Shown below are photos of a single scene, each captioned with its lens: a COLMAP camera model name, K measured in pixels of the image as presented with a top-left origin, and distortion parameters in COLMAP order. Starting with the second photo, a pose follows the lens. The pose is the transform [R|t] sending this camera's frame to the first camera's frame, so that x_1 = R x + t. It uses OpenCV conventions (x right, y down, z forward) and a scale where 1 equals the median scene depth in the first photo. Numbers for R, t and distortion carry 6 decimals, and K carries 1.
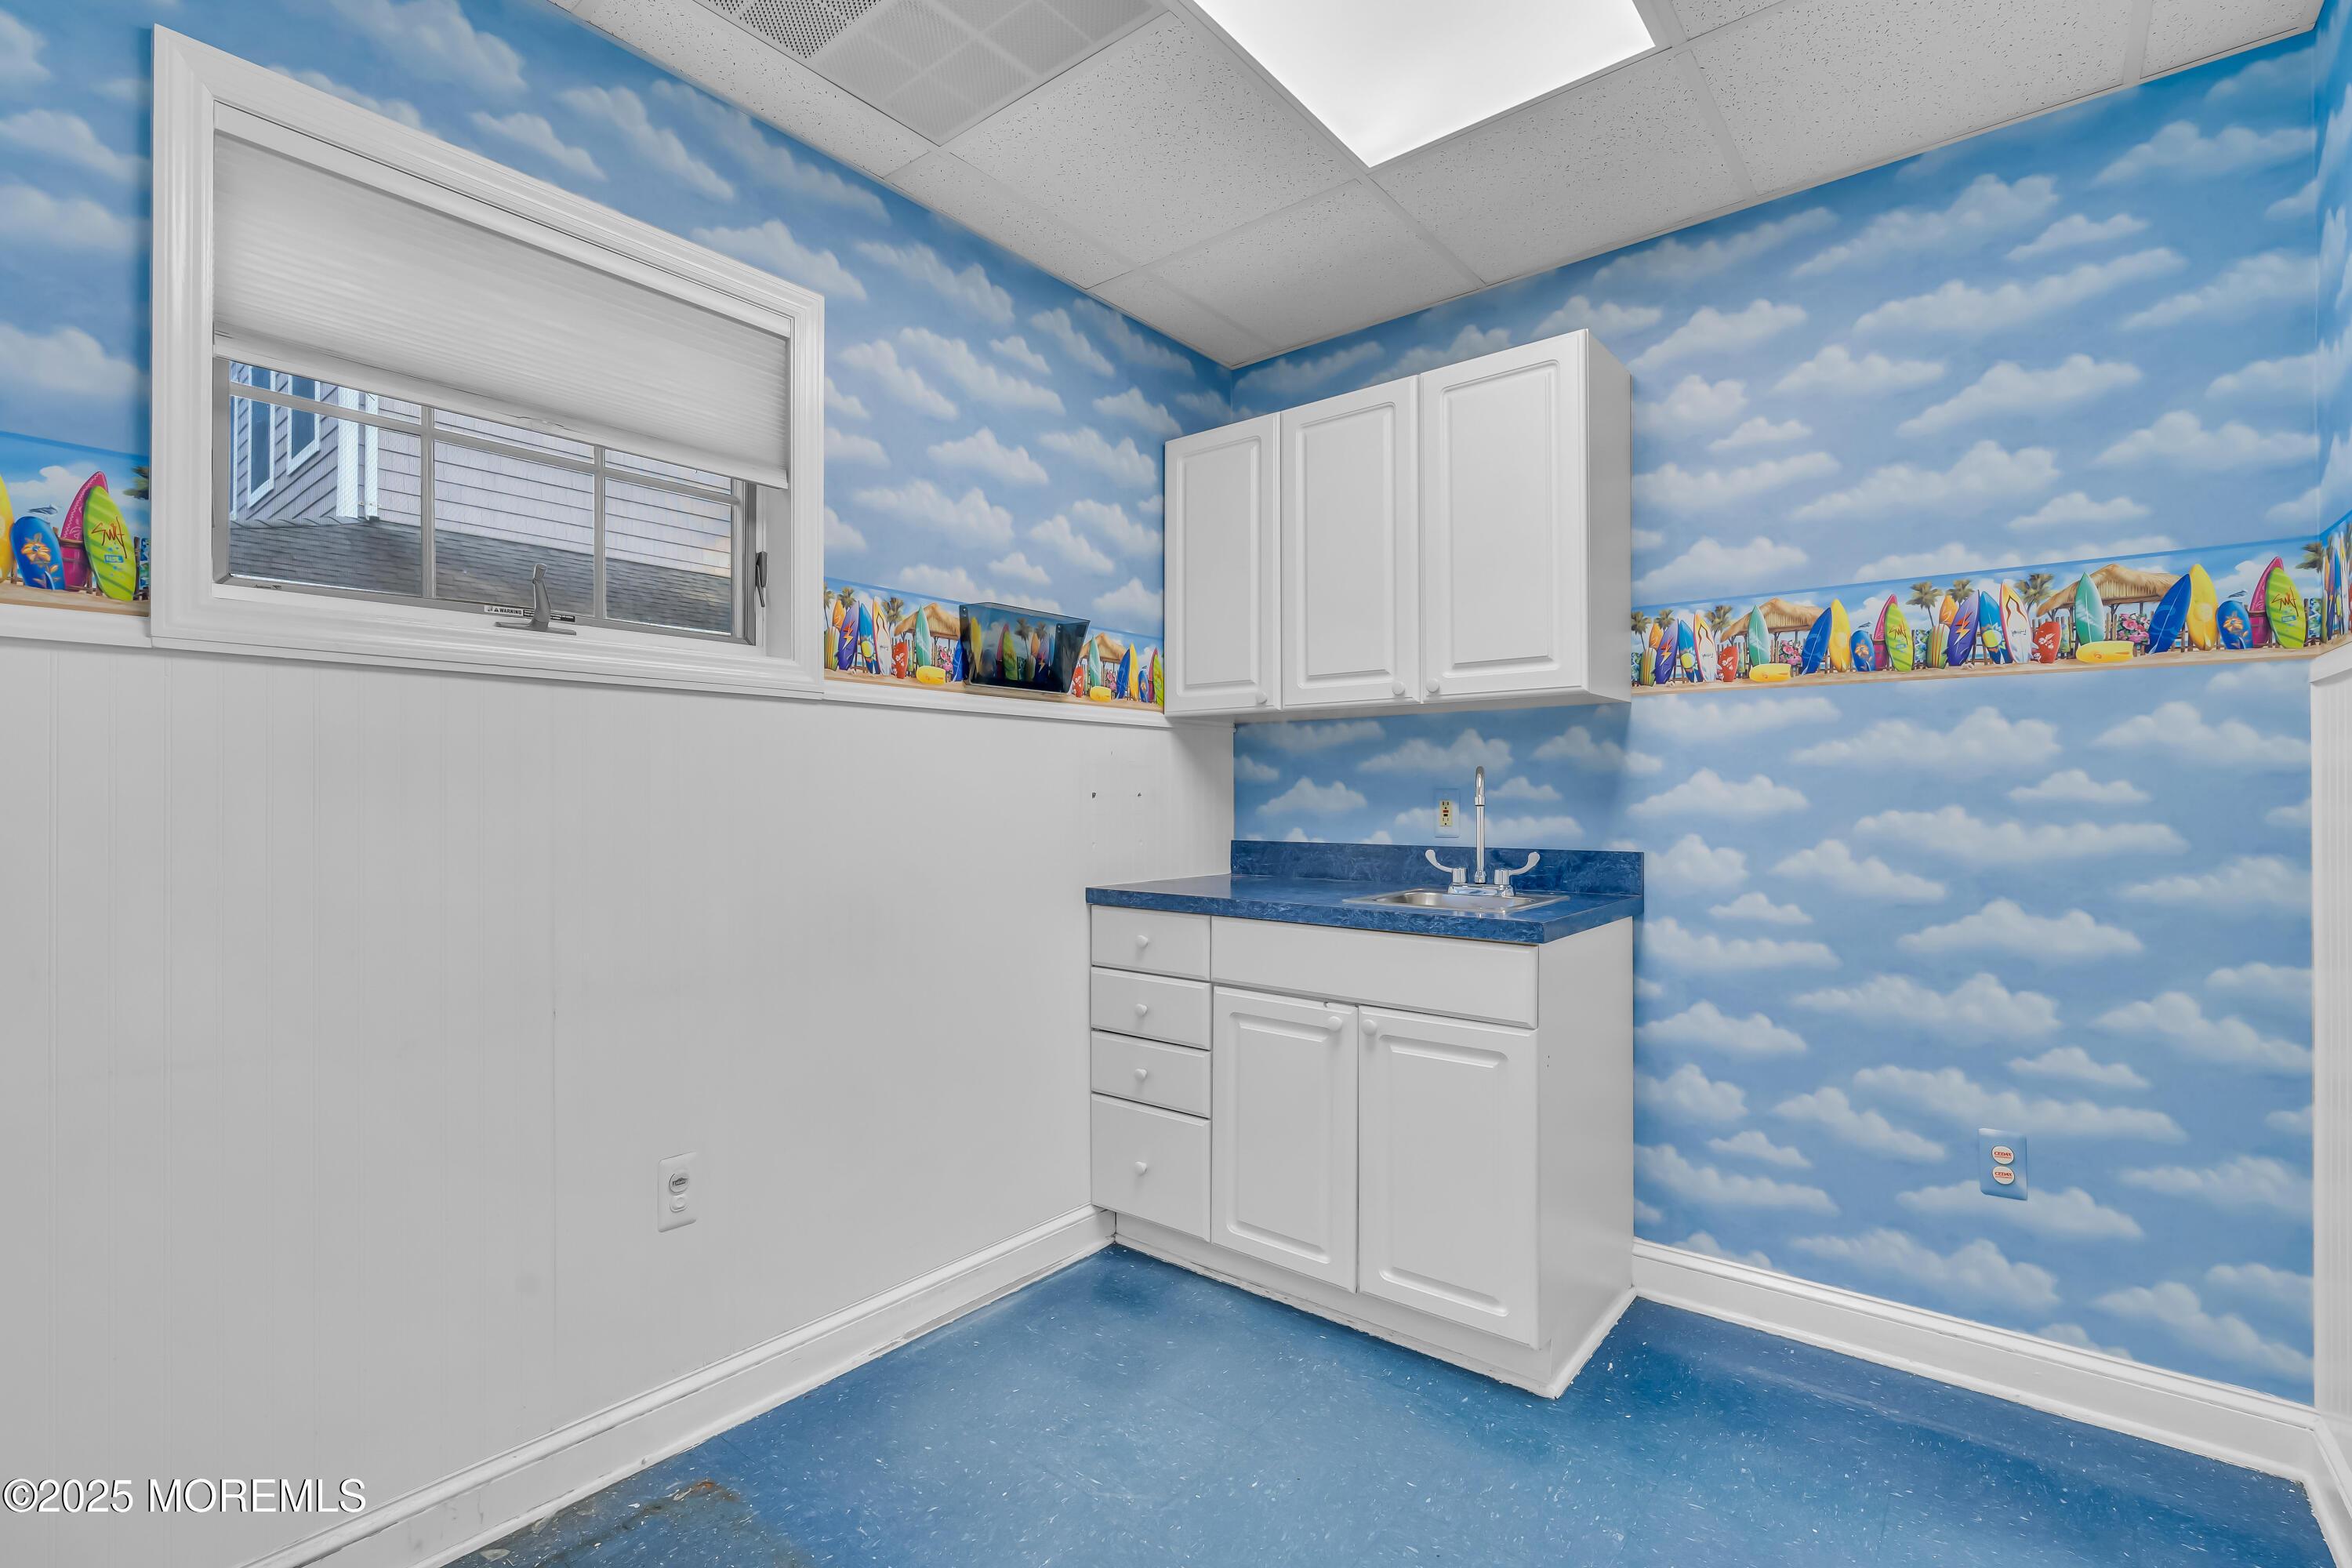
lens RADIAL K [[1056.0, 0, 1168.0], [0, 1056.0, 802.3], [0, 0, 1]] dist [-0.011822, 0.005015]
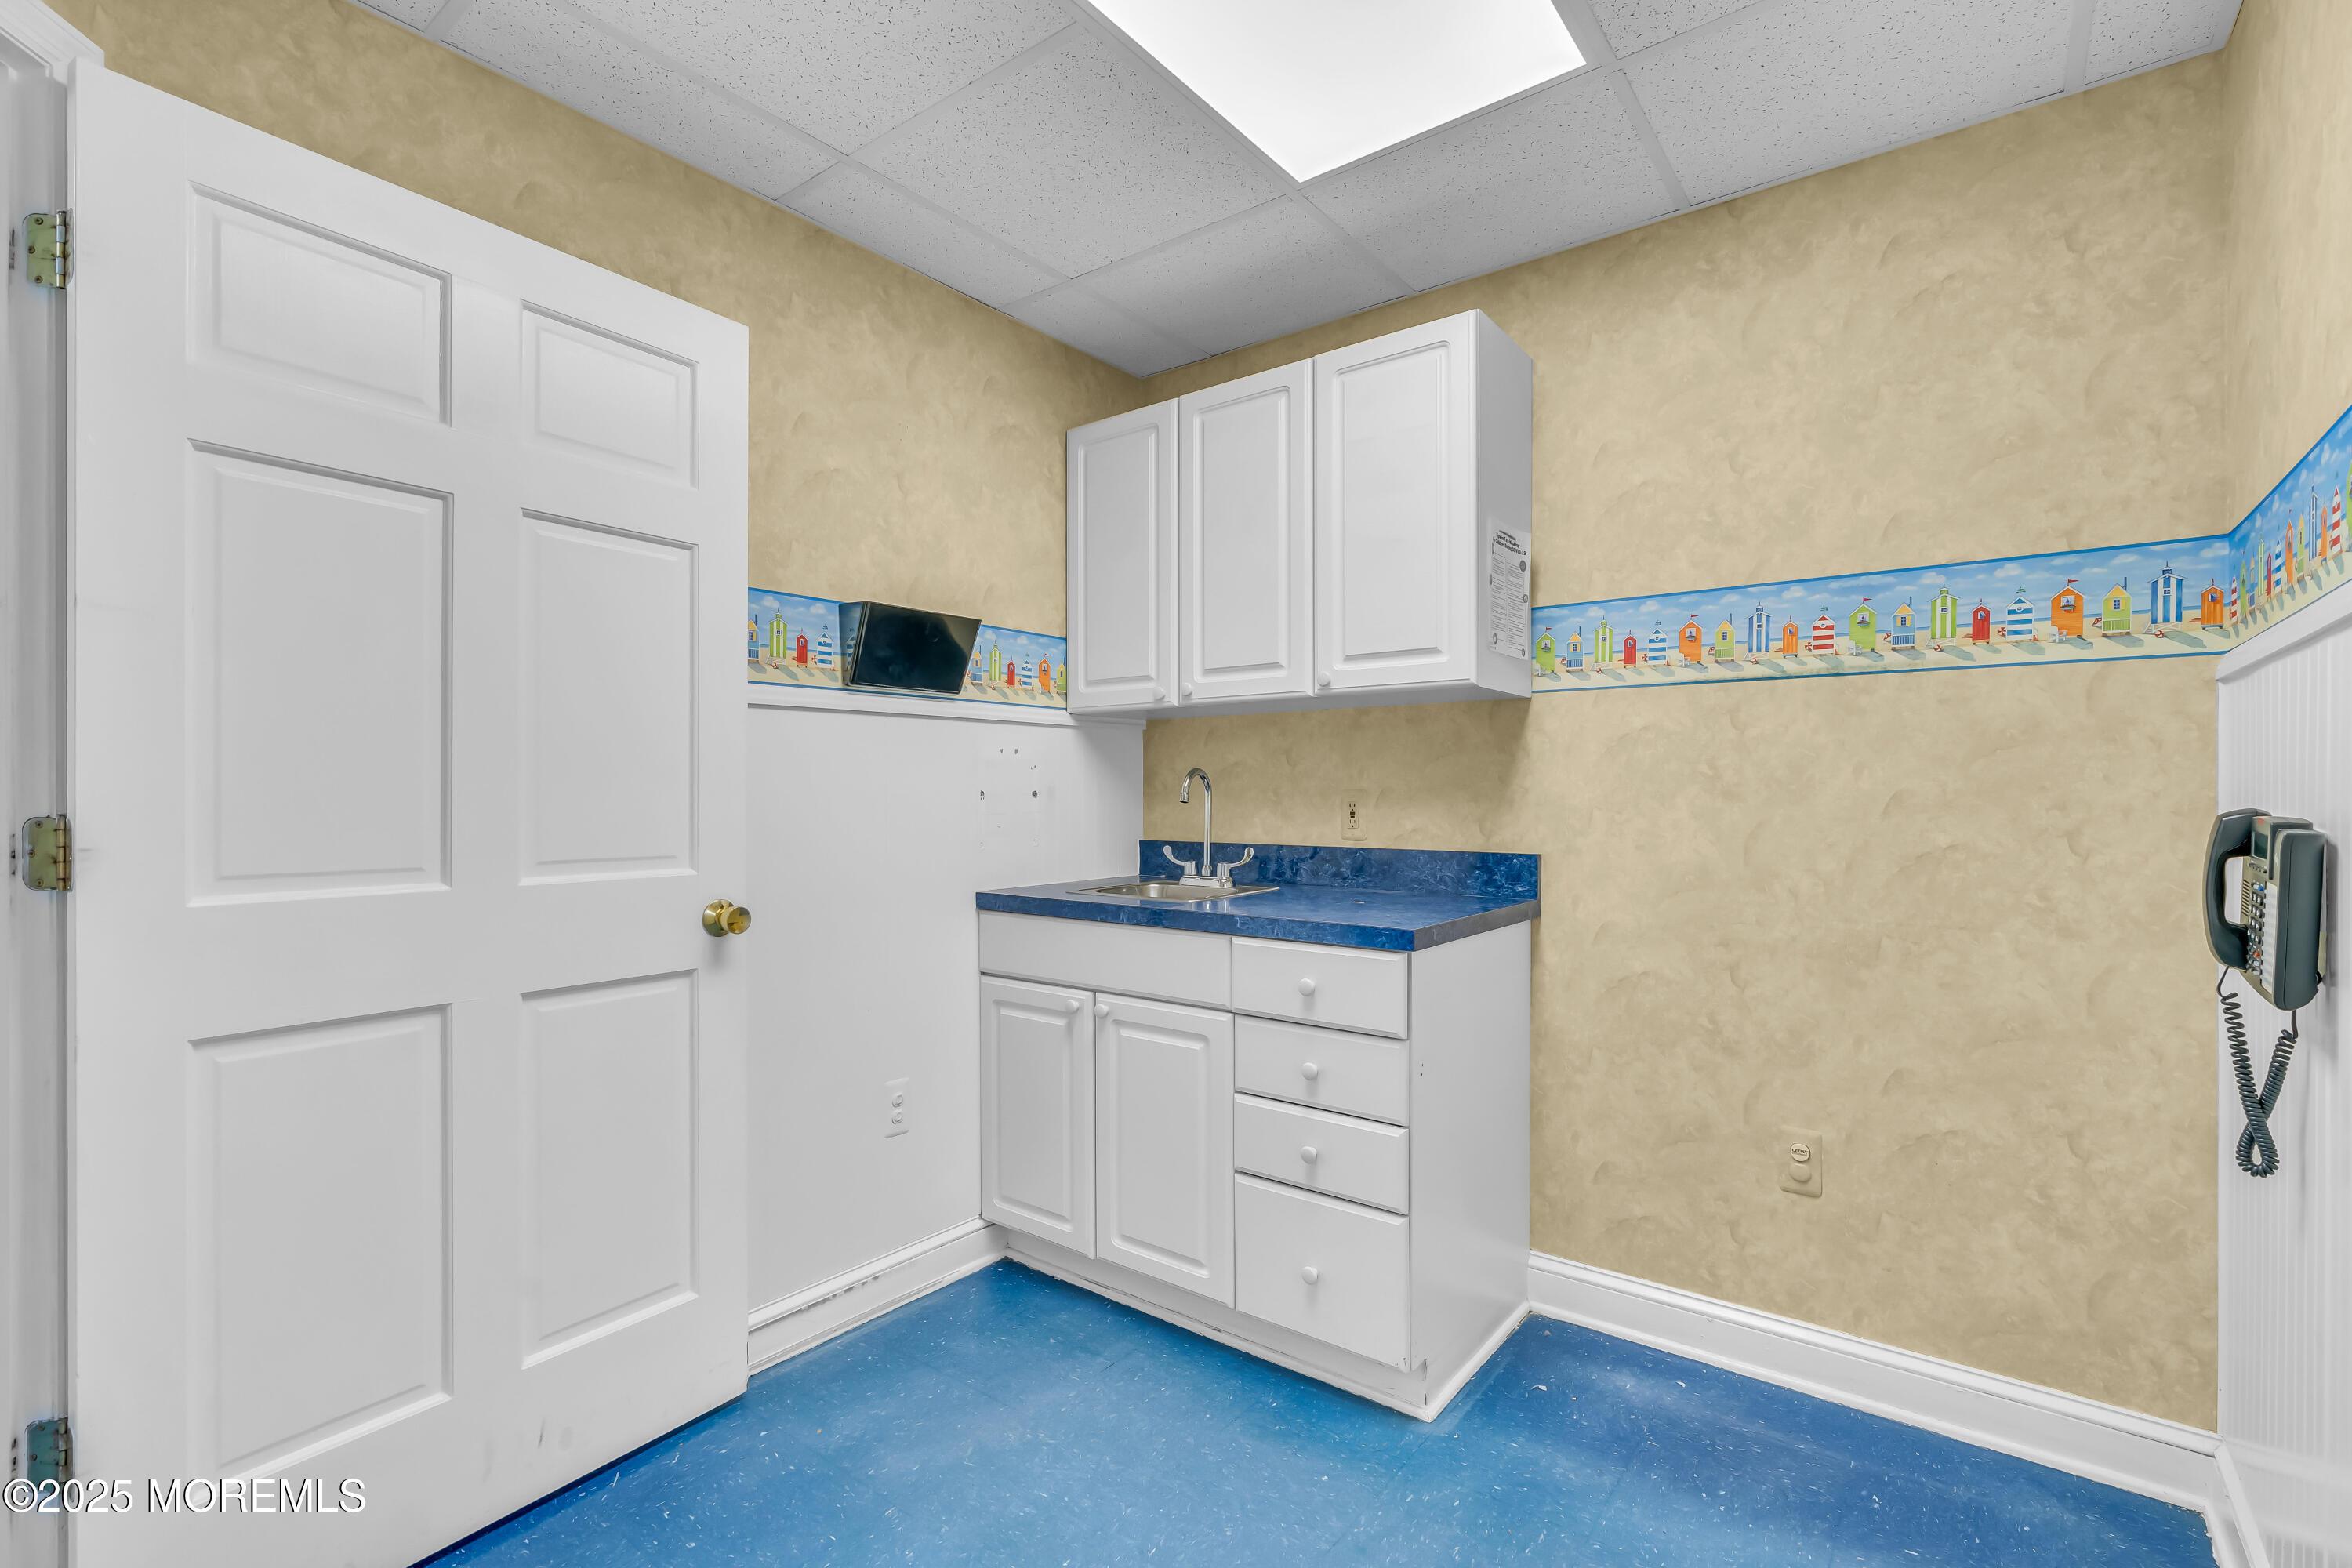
lens RADIAL K [[1172.4, 0, 1147.8], [0, 1172.4, 796.4], [0, 0, 1]] dist [0.014639, 0.002495]
pose [[0.999656, -0.006687, -0.025360, 0.124210], [0.006529, 0.999959, -0.006271, 0.001317], [0.025401, 0.006104, 0.999659, -0.087581]]
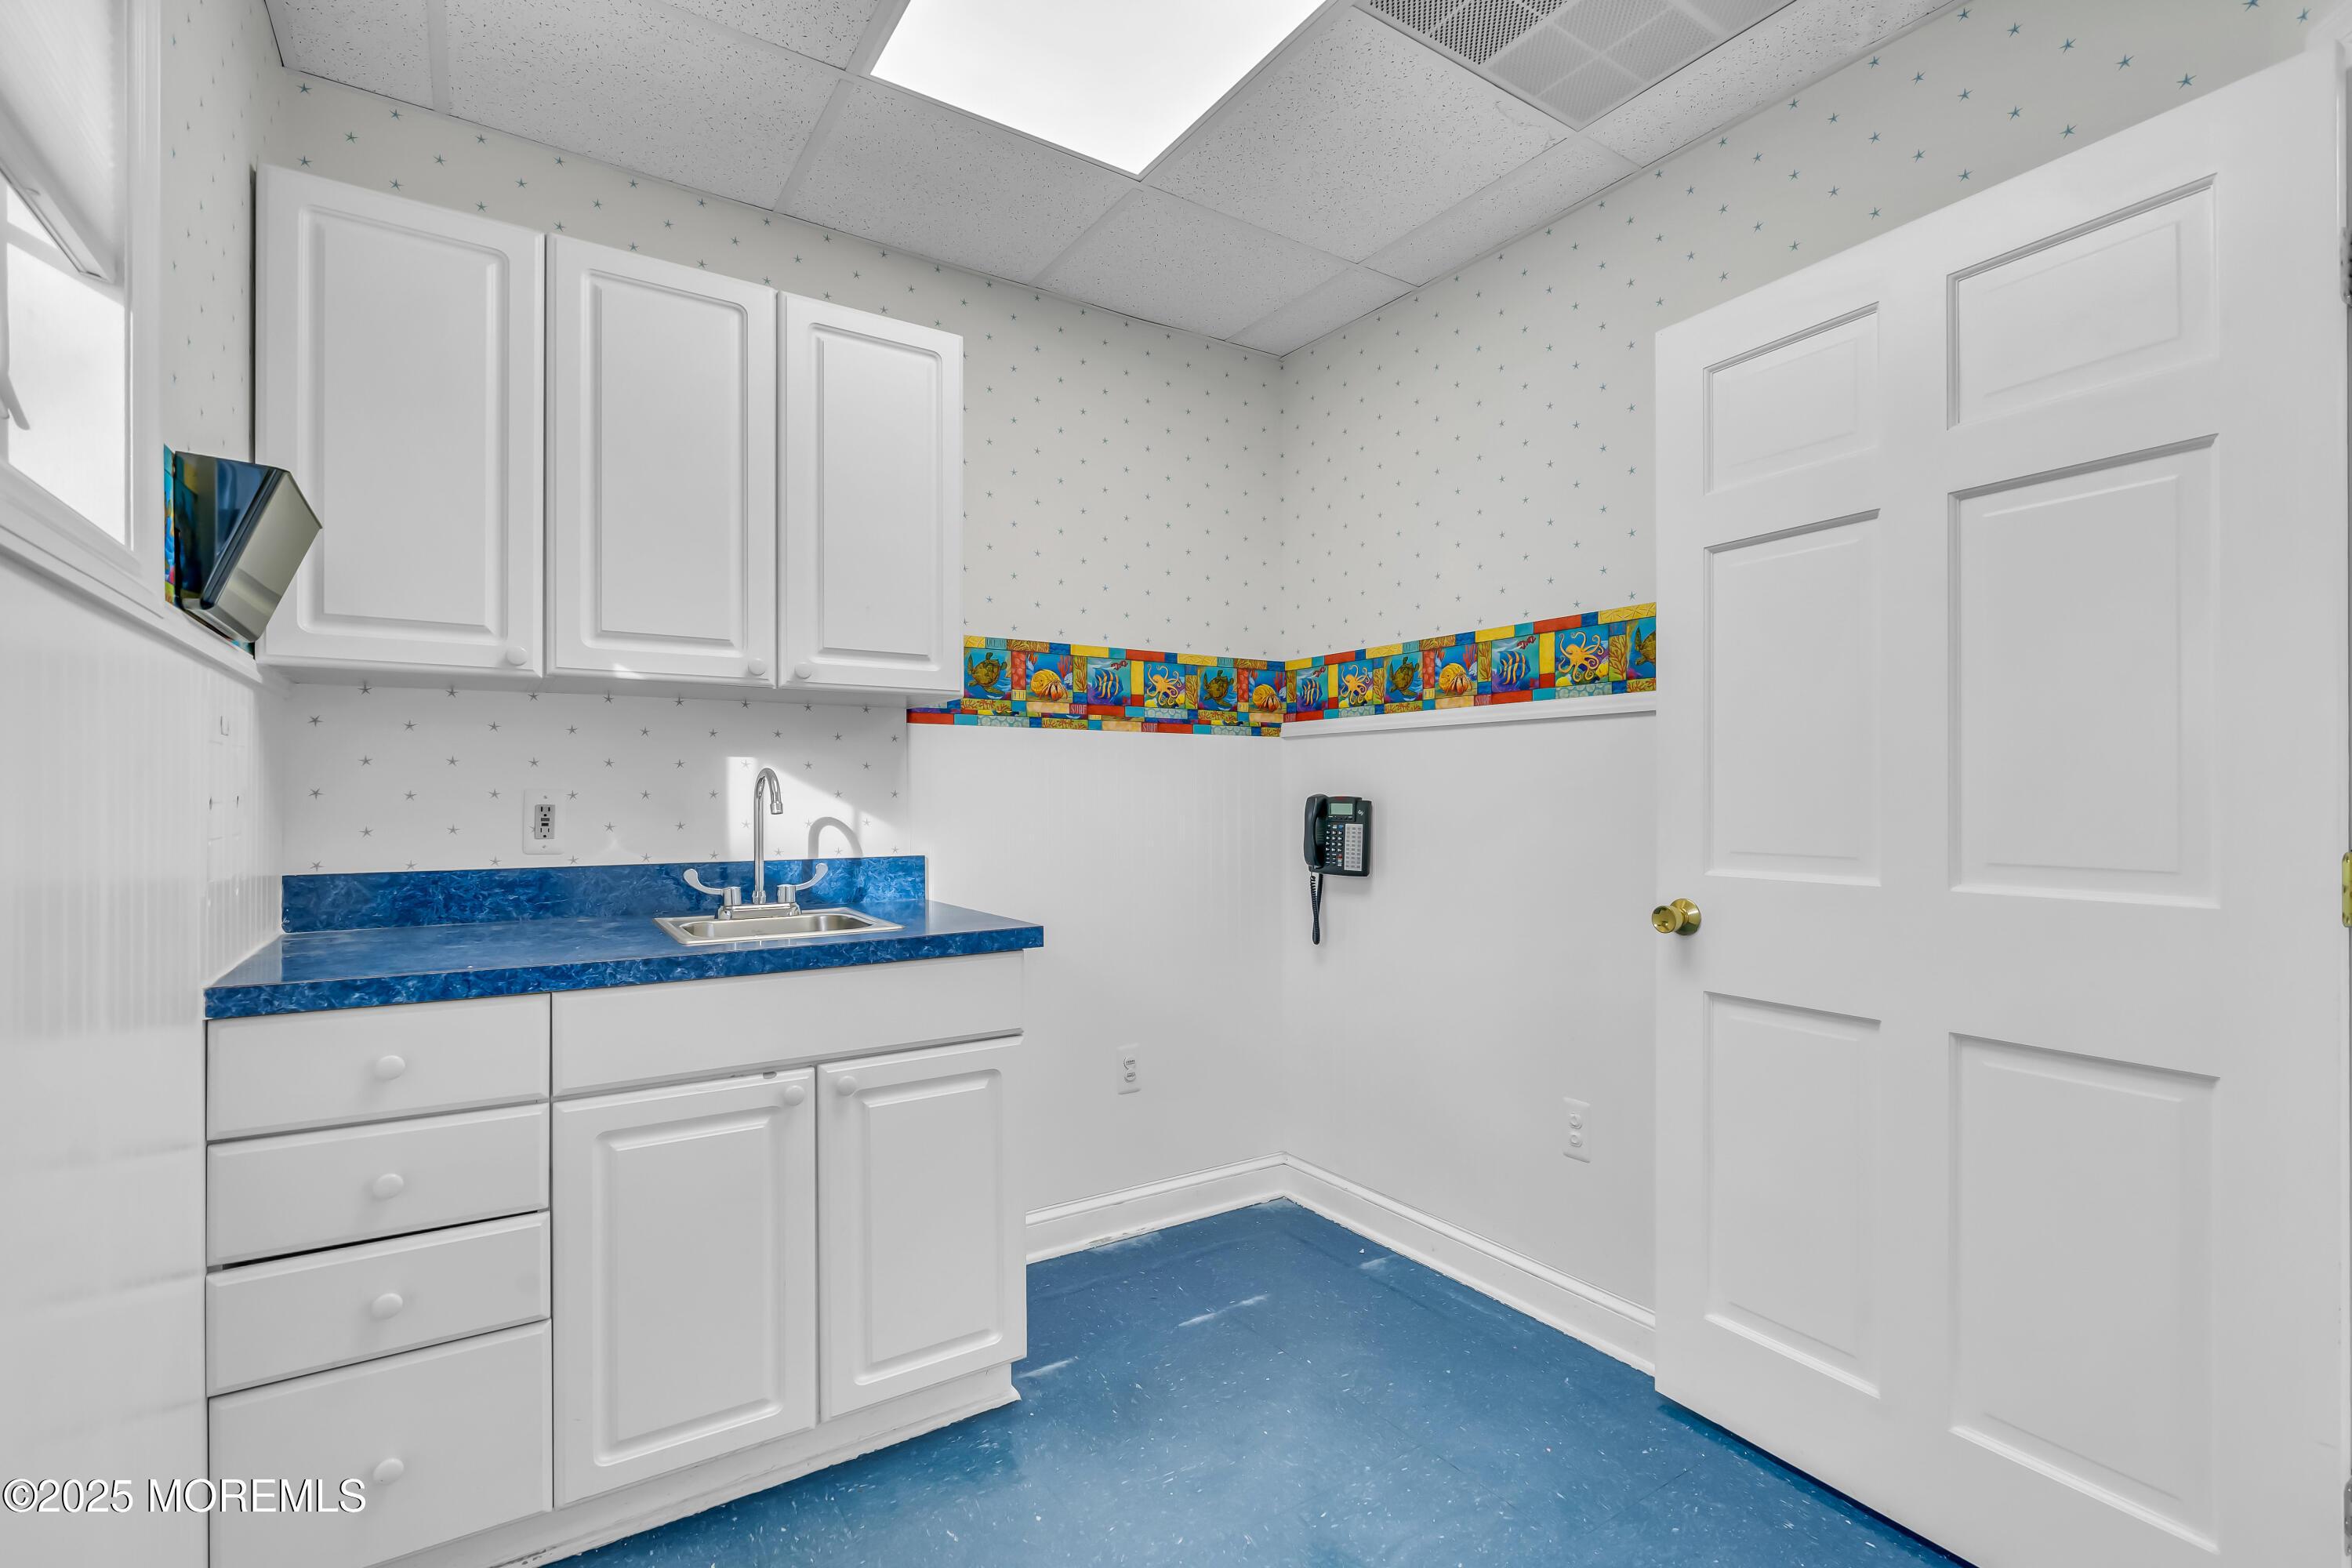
lens RADIAL K [[1081.3, 0, 1200.4], [0, 1081.3, 797.2], [0, 0, 1]] dist [-0.006517, 0.003440]
pose [[0.283175, -0.003014, 0.959064, -0.240701], [0.017106, 0.999852, -0.001908, -0.000832], [-0.958916, 0.016946, 0.283184, 0.226510]]
